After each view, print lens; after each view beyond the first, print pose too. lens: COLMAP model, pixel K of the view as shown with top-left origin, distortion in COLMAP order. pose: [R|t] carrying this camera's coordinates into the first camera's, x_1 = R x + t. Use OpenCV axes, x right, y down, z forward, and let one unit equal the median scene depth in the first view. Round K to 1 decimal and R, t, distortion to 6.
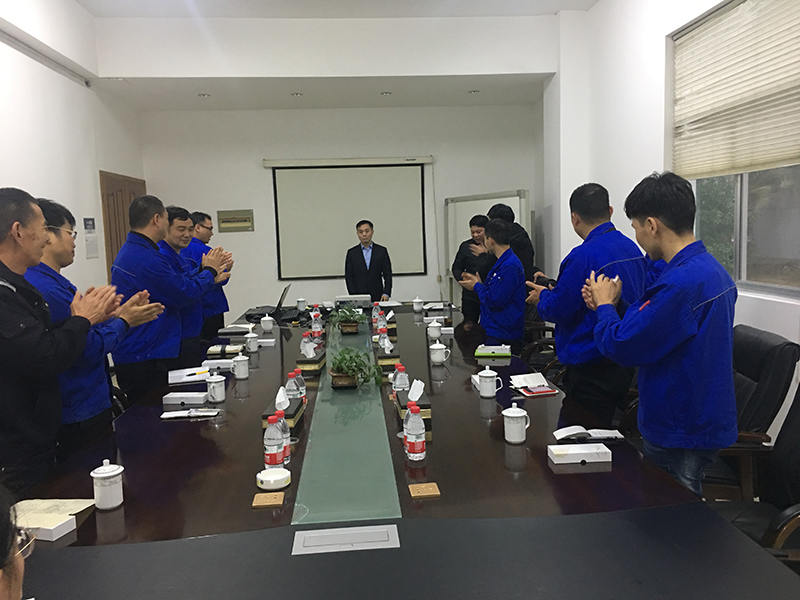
lens RADIAL K [[677.1, 0, 402.8], [0, 677.1, 293.7], [0, 0, 1]] dist [0.073237, -0.079717]
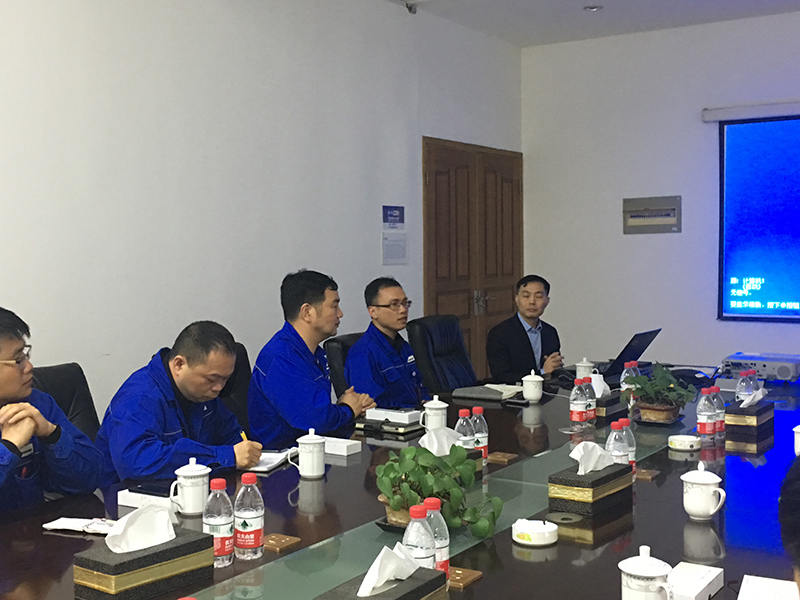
lens RADIAL K [[1029.8, 0, 396.2], [0, 1029.8, 286.9], [0, 0, 1]] dist [0.070129, 0.000000]
pose [[0.797101, 0.047560, -0.601970, 0.201855], [-0.078627, 0.996581, -0.025377, -0.006768], [0.598705, 0.067559, 0.798115, 0.250179]]
